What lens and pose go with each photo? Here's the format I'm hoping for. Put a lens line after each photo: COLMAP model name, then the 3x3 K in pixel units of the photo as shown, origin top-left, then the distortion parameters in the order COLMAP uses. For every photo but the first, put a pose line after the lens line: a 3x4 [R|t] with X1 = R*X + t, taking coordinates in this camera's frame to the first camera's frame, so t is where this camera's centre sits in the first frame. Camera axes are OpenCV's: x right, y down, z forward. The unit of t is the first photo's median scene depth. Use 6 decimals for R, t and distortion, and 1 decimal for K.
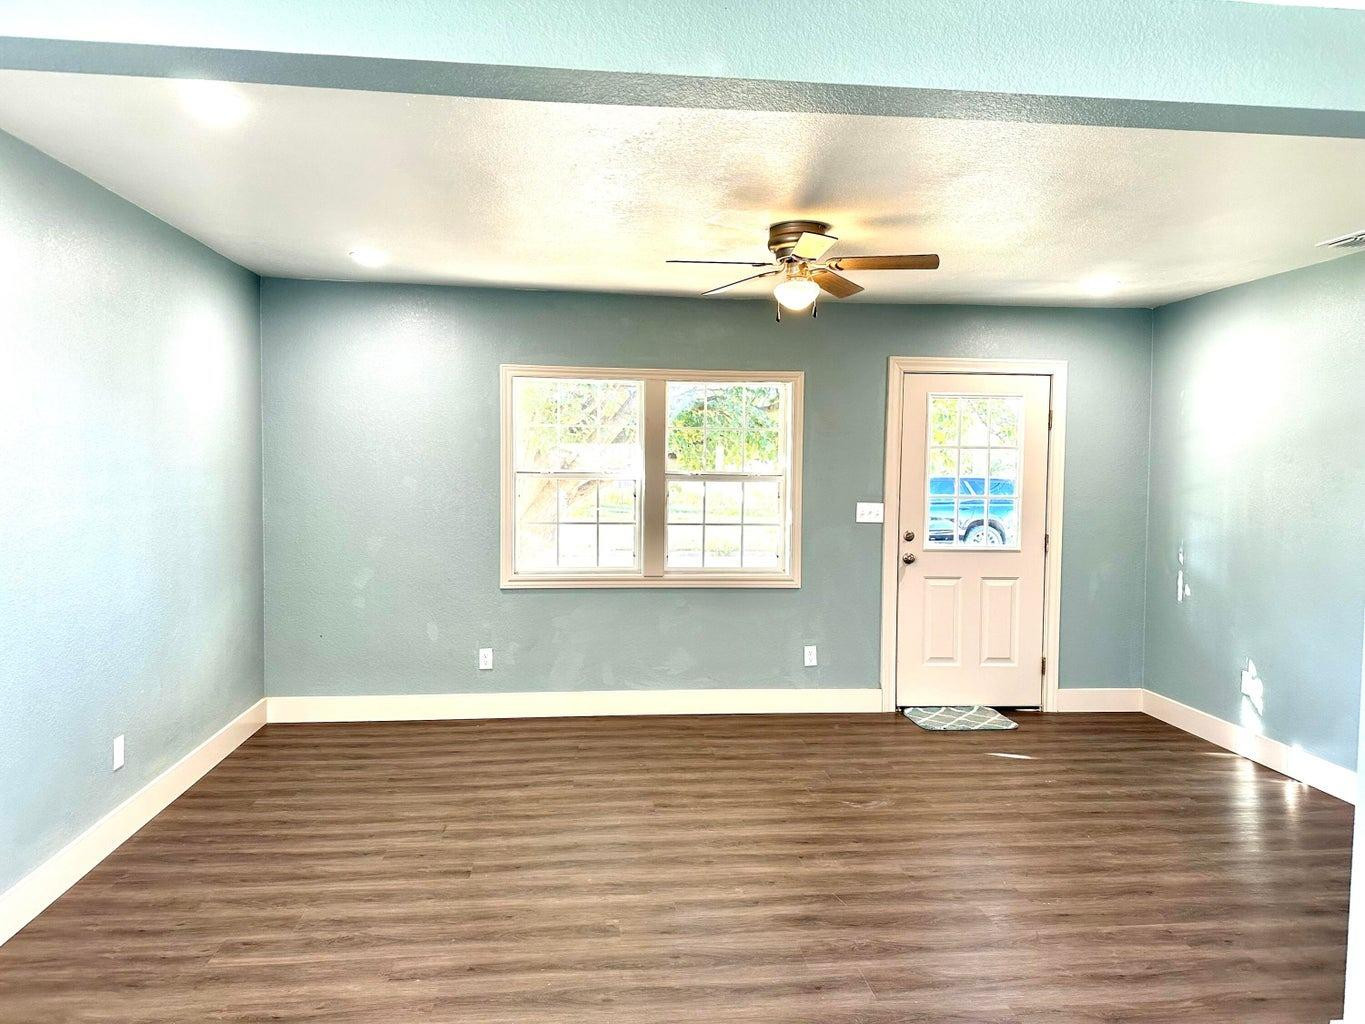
lens RADIAL K [[978.4, 0, 642.8], [0, 978.4, 495.7], [0, 0, 1]] dist [0.119780, -0.172017]
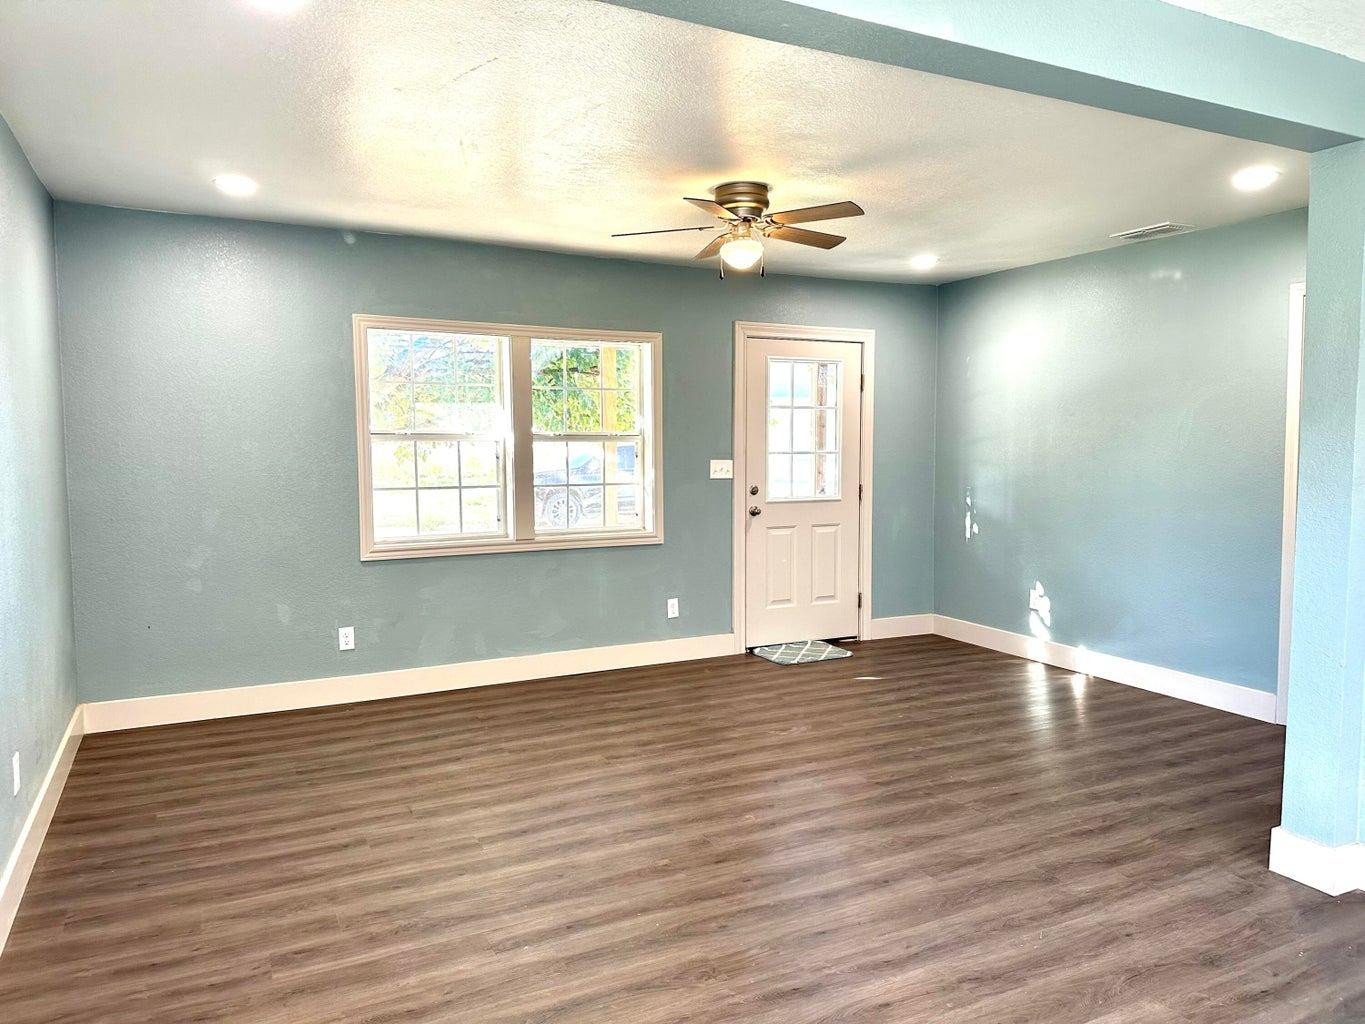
lens RADIAL K [[984.9, 0, 682.5], [0, 984.9, 512.0], [0, 0, 1]] dist [0.121281, -0.156105]
pose [[0.931971, -0.040038, 0.360315, -0.209153], [0.023435, 0.998458, 0.050332, 0.009417], [-0.361774, -0.038464, 0.931472, 0.027315]]
